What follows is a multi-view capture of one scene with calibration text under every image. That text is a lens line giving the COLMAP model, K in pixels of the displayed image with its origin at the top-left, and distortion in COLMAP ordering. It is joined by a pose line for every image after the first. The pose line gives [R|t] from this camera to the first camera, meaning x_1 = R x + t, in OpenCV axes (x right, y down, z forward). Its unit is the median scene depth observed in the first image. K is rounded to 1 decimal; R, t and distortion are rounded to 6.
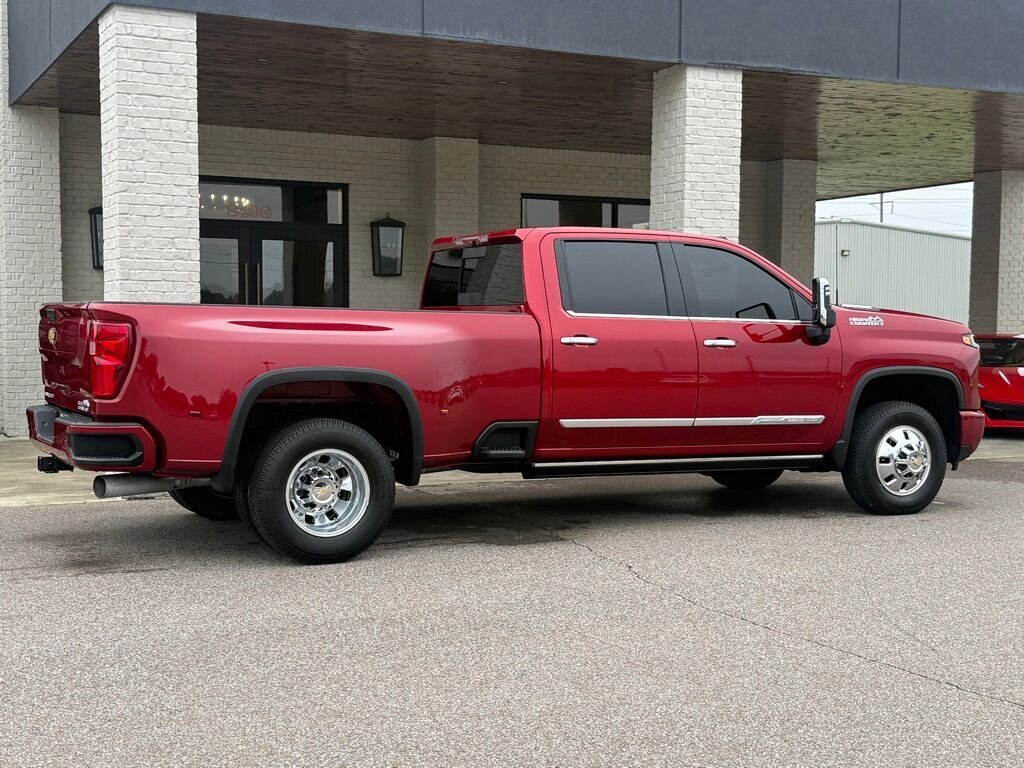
lens RADIAL K [[1417.3, 0, 510.1], [0, 1417.3, 397.5], [0, 0, 1]] dist [0.130969, 0.000000]
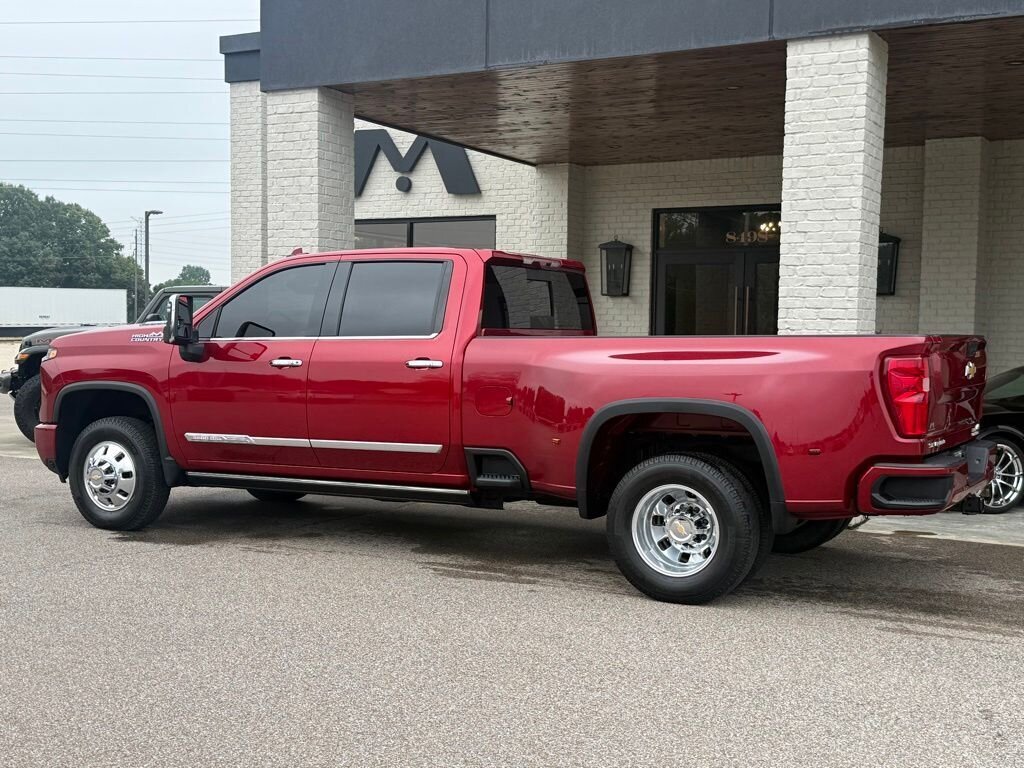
lens RADIAL K [[1278.6, 0, 504.5], [0, 1278.6, 397.4], [0, 0, 1]] dist [0.113277, 0.000000]
pose [[0.570879, 0.045635, -0.819765, 0.718210], [-0.054672, 0.998351, 0.017504, -0.029437], [0.819212, 0.034826, 0.572433, 0.470155]]
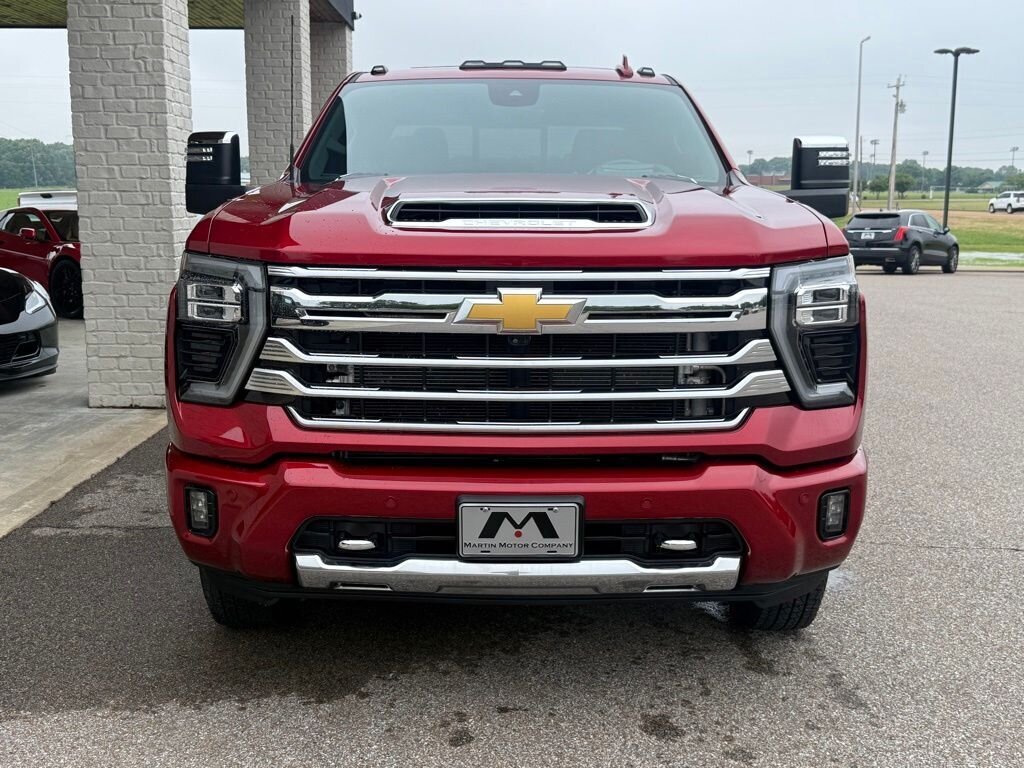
lens RADIAL K [[1171.9, 0, 510.3], [0, 1171.9, 390.6], [0, 0, 1]] dist [0.101031, 0.000000]
pose [[0.431751, -0.152096, 0.889077, -0.373442], [0.043849, 0.988055, 0.147734, -0.042392], [-0.900926, -0.024799, 0.433263, 0.648075]]
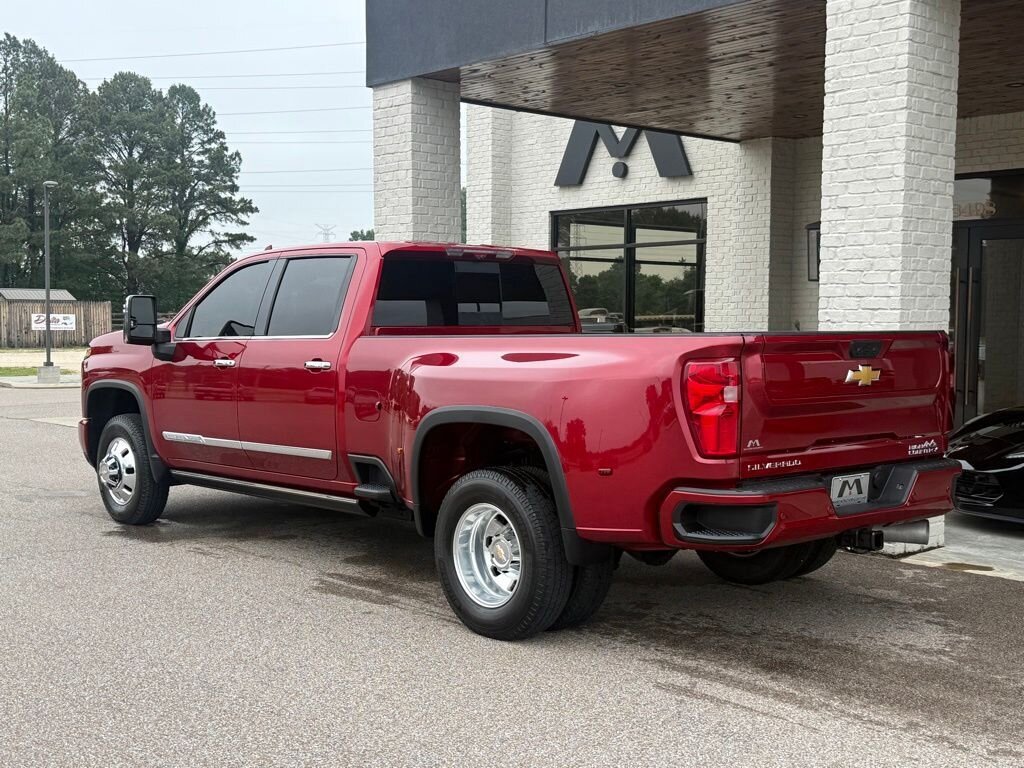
lens RADIAL K [[1278.6, 0, 506.2], [0, 1278.6, 394.0], [0, 0, 1]] dist [0.113277, 0.000000]
pose [[0.266905, 0.055025, -0.962151, 0.781722], [-0.051683, 0.997749, 0.042724, -0.050059], [0.962336, 0.038324, 0.269148, 0.731947]]
